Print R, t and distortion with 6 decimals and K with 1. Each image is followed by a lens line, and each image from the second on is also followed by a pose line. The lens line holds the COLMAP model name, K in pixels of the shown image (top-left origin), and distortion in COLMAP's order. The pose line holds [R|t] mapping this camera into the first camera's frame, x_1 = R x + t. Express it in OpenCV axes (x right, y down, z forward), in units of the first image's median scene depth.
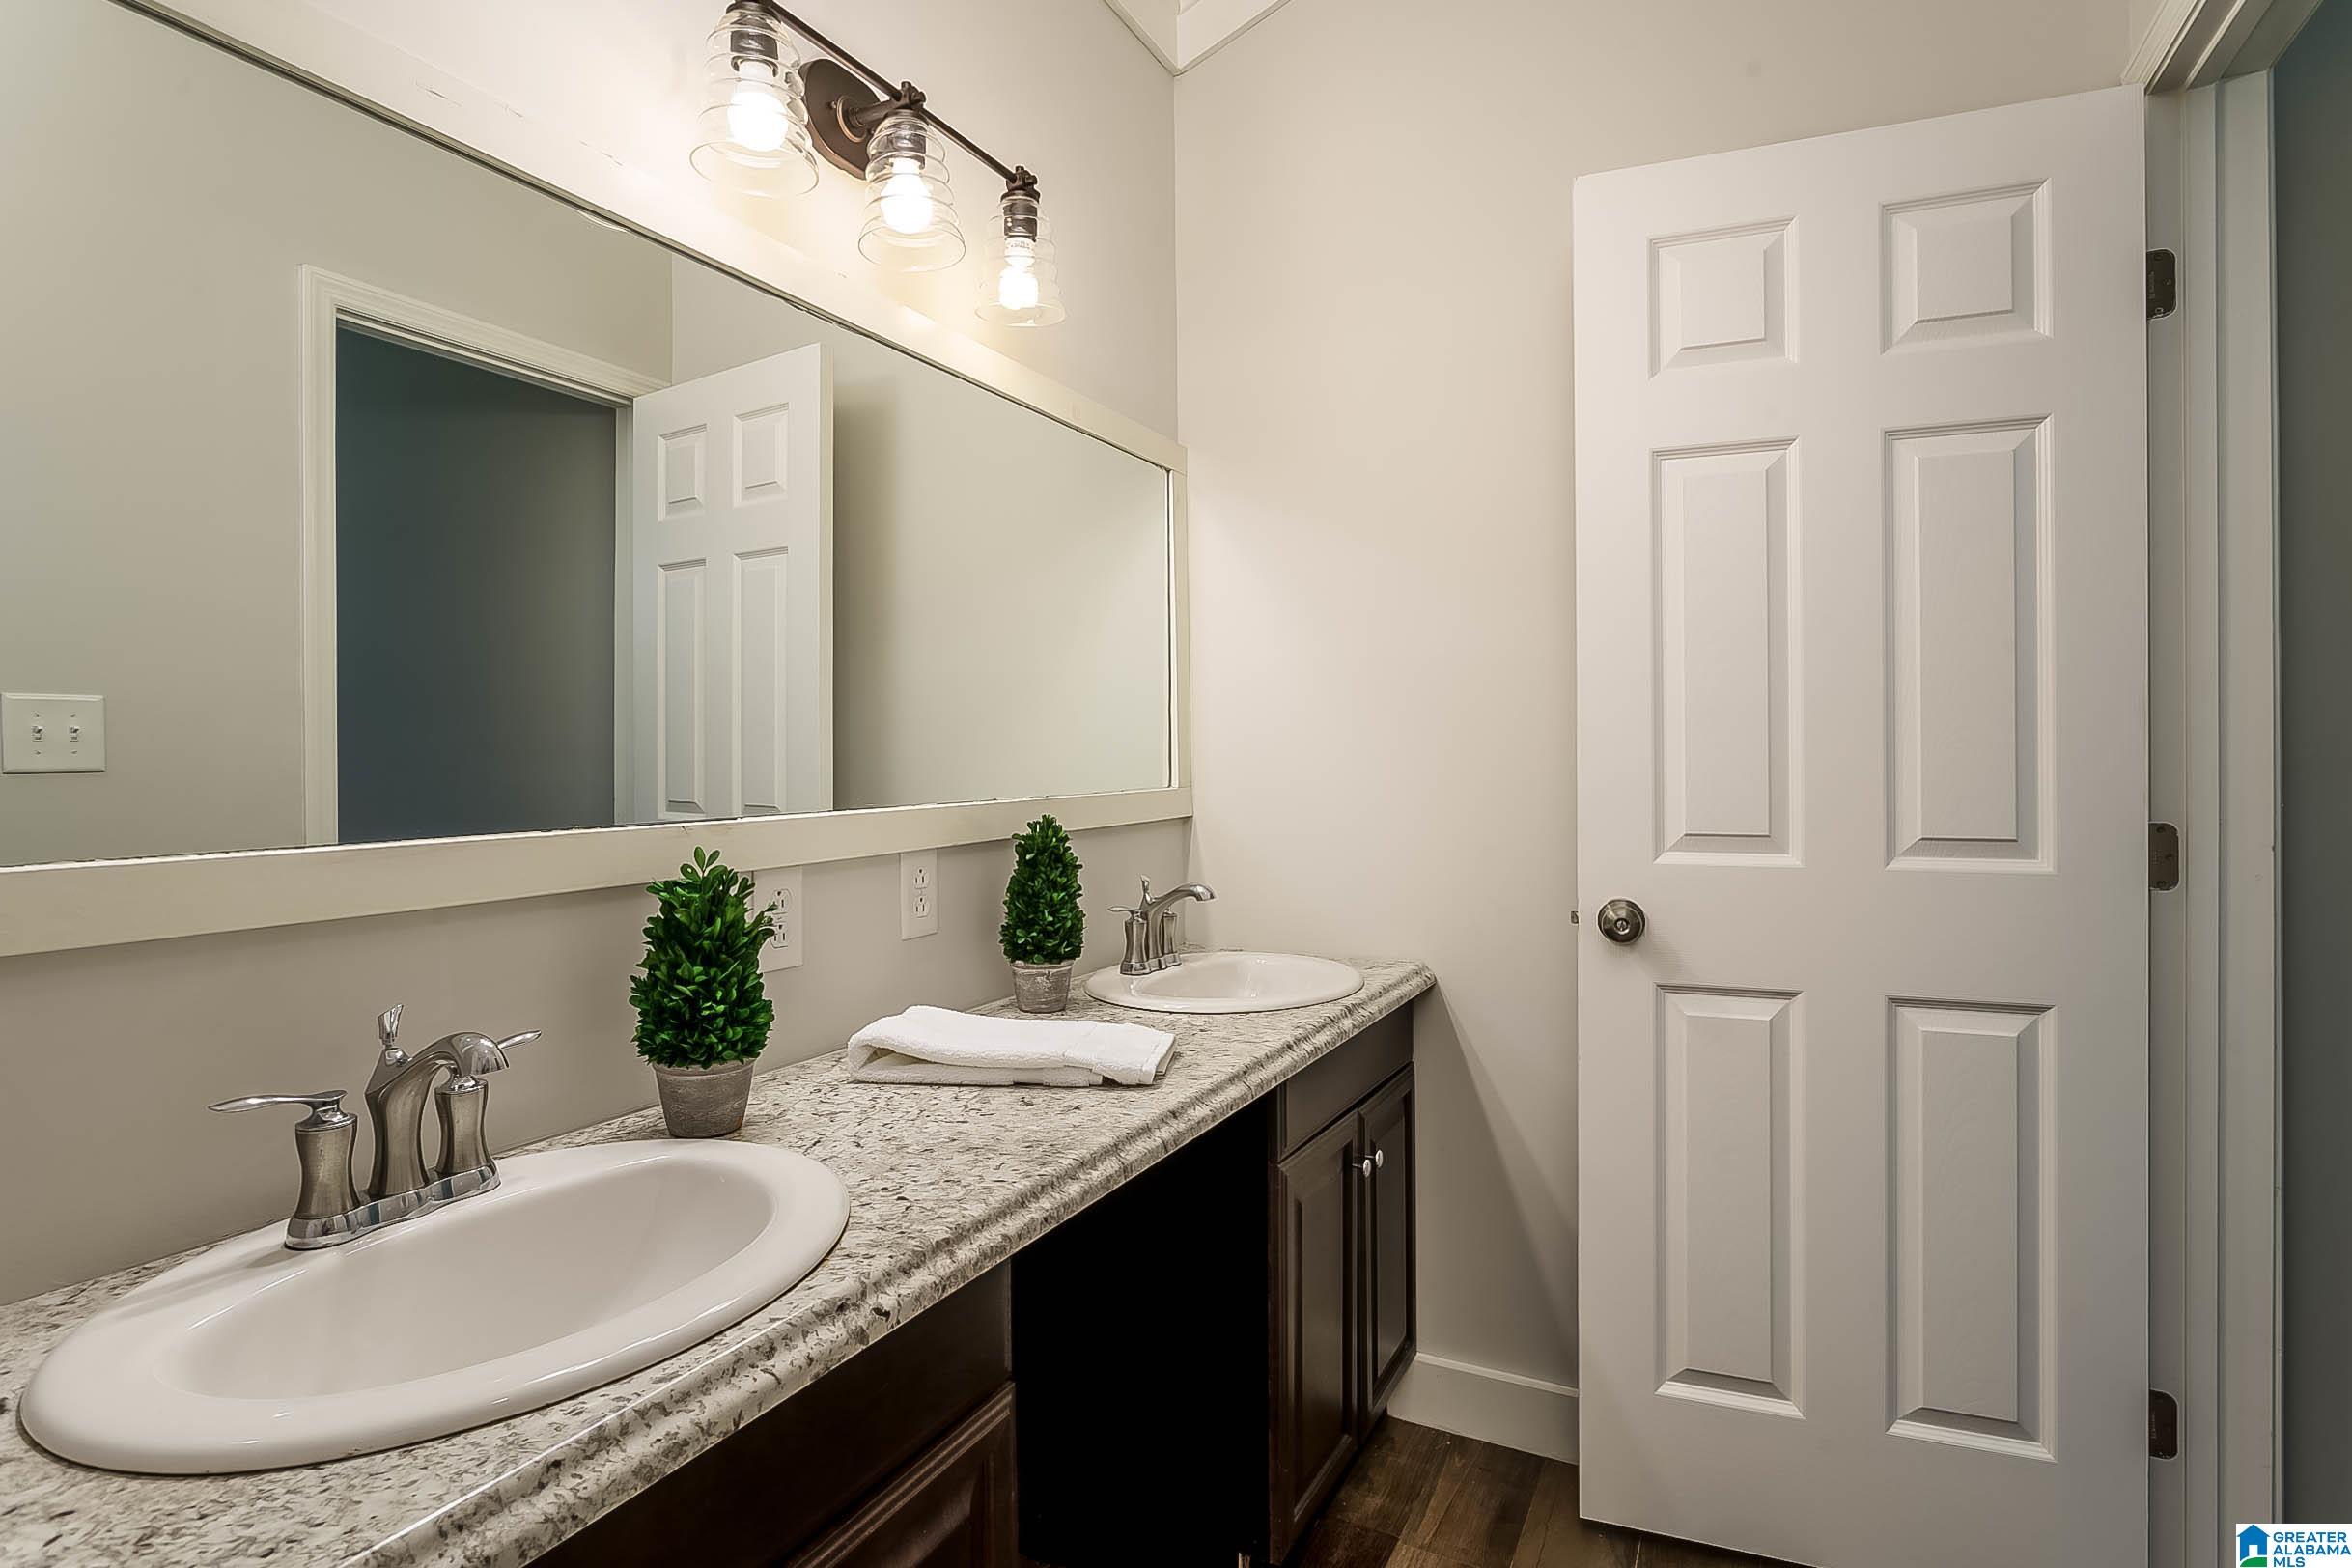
lens RADIAL K [[1185.6, 0, 1183.5], [0, 1185.6, 748.8], [0, 0, 1]] dist [-0.012440, 0.001053]
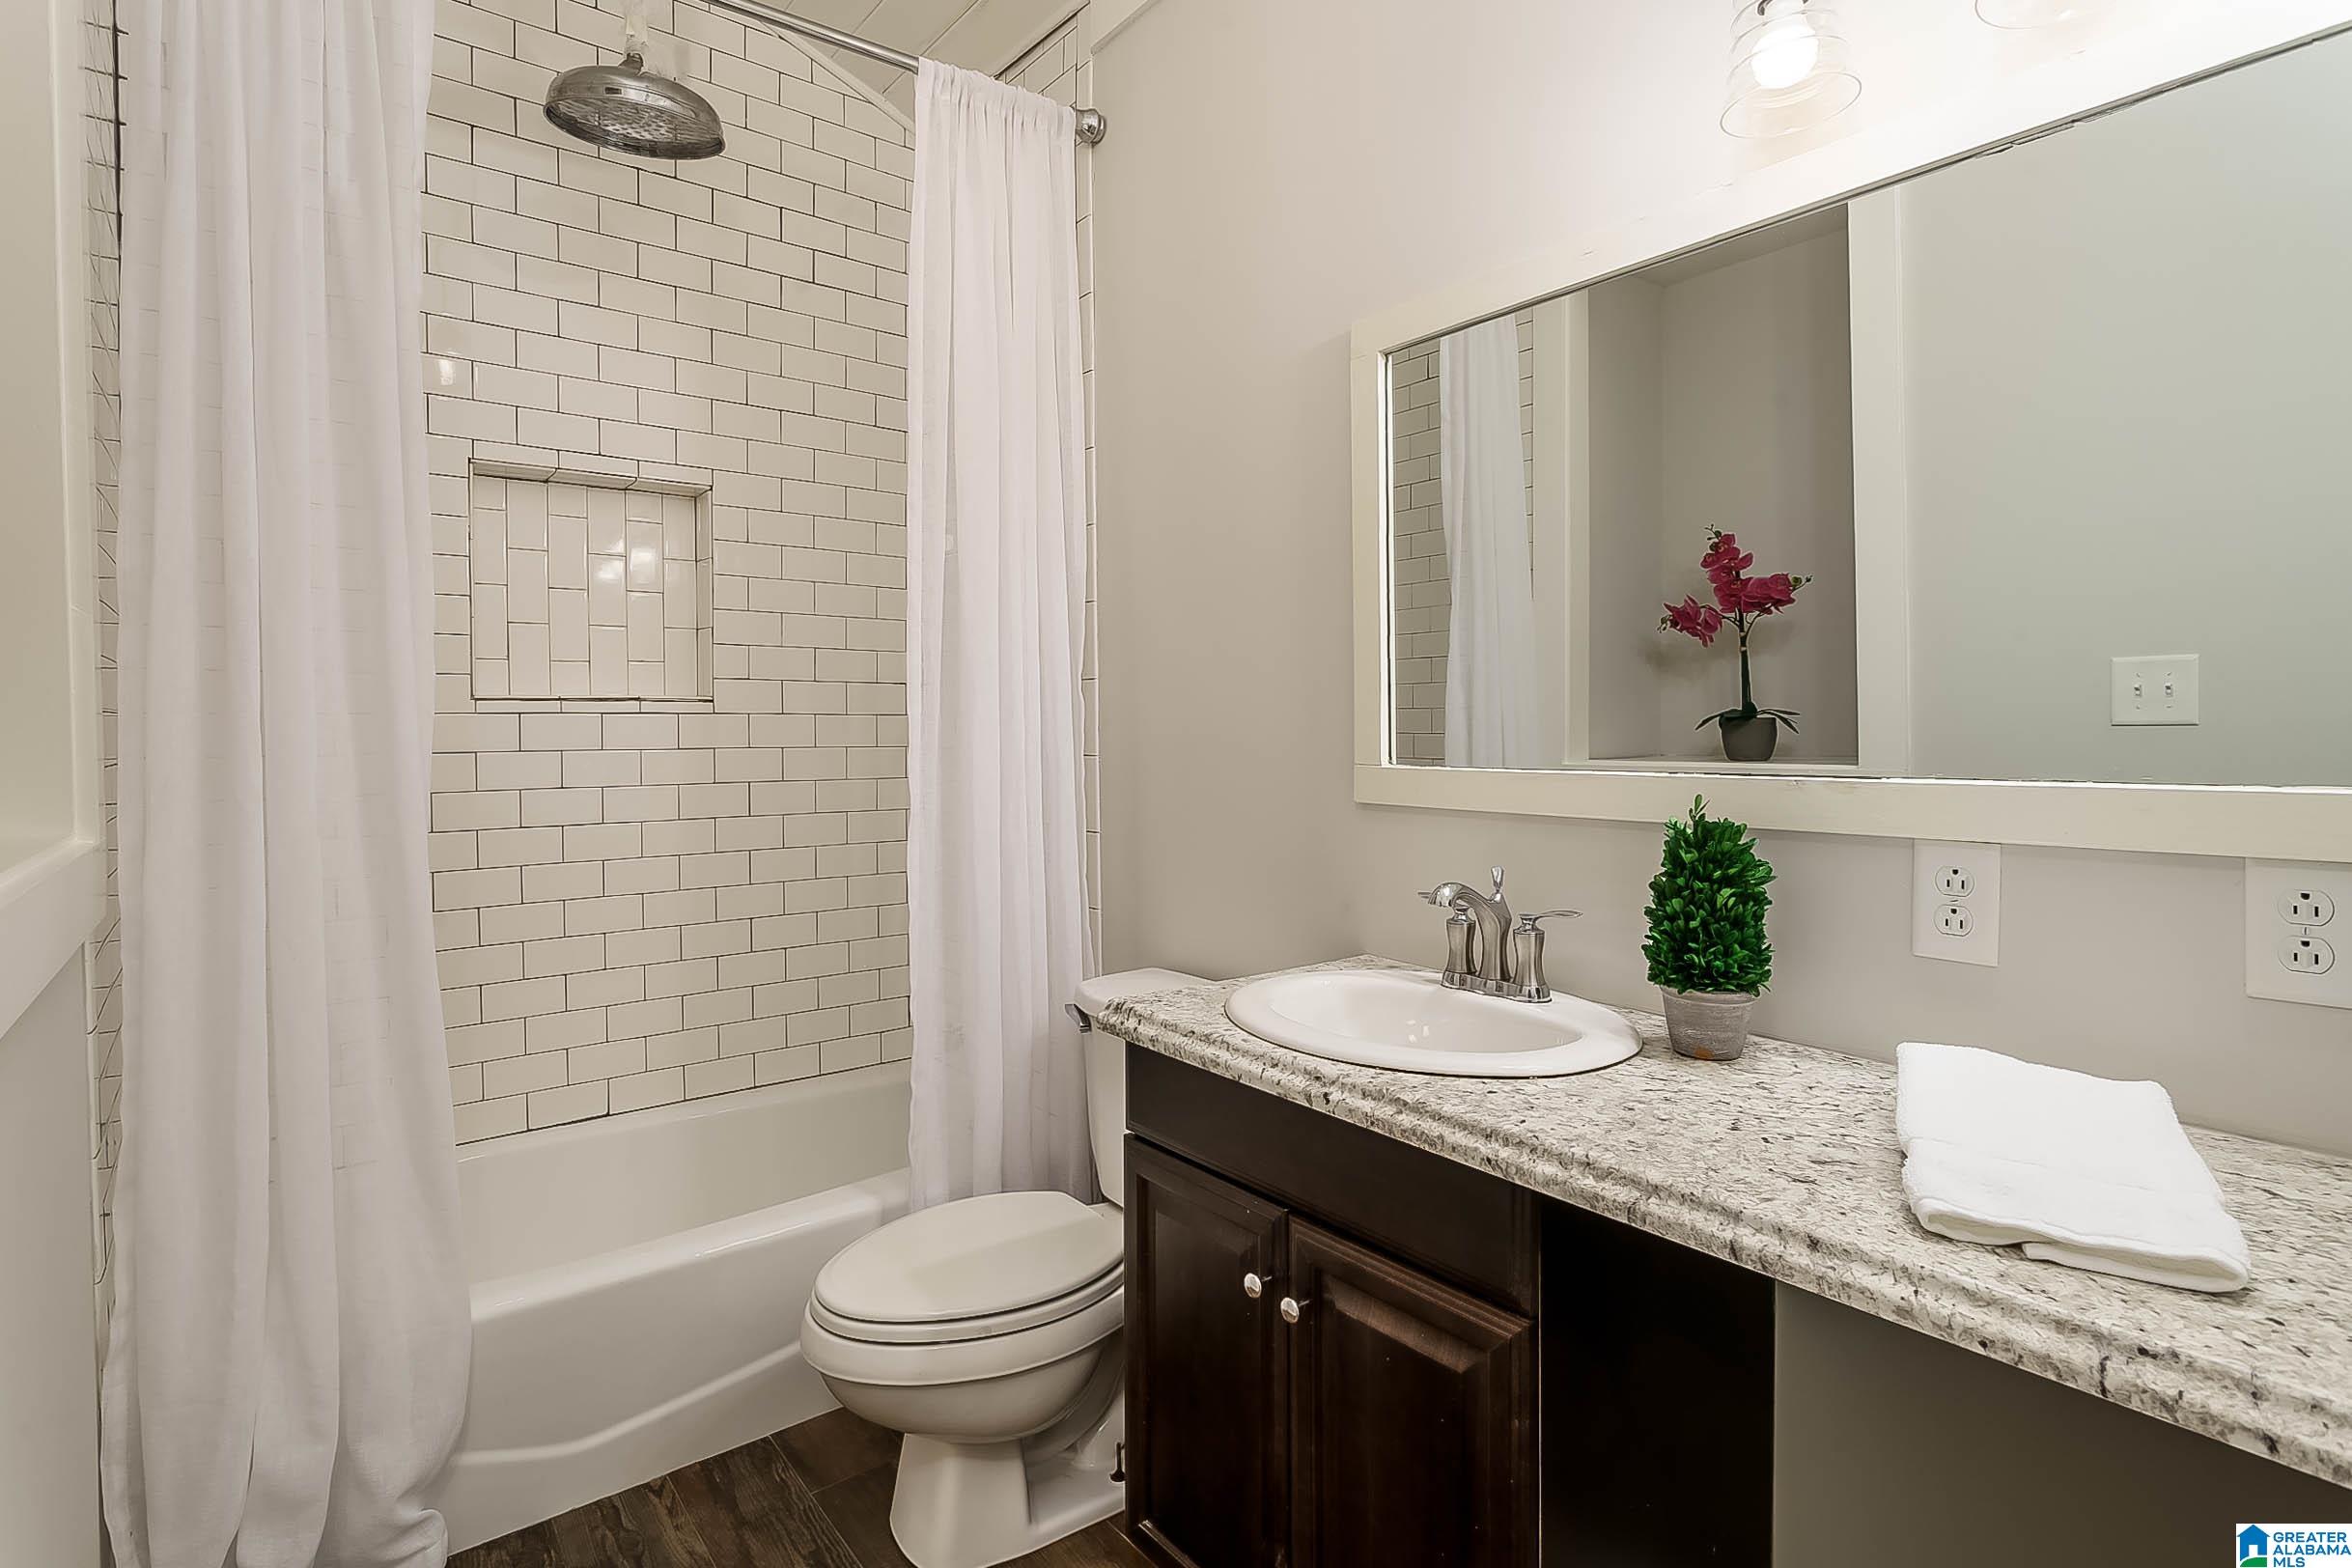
lens RADIAL K [[1185.6, 0, 1183.5], [0, 1185.6, 748.8], [0, 0, 1]] dist [-0.012440, 0.001053]
pose [[-0.437783, 0.026102, -0.898702, 0.936931], [0.022895, 0.999578, 0.017879, 0.004029], [0.898789, -0.012748, -0.438196, 1.210736]]
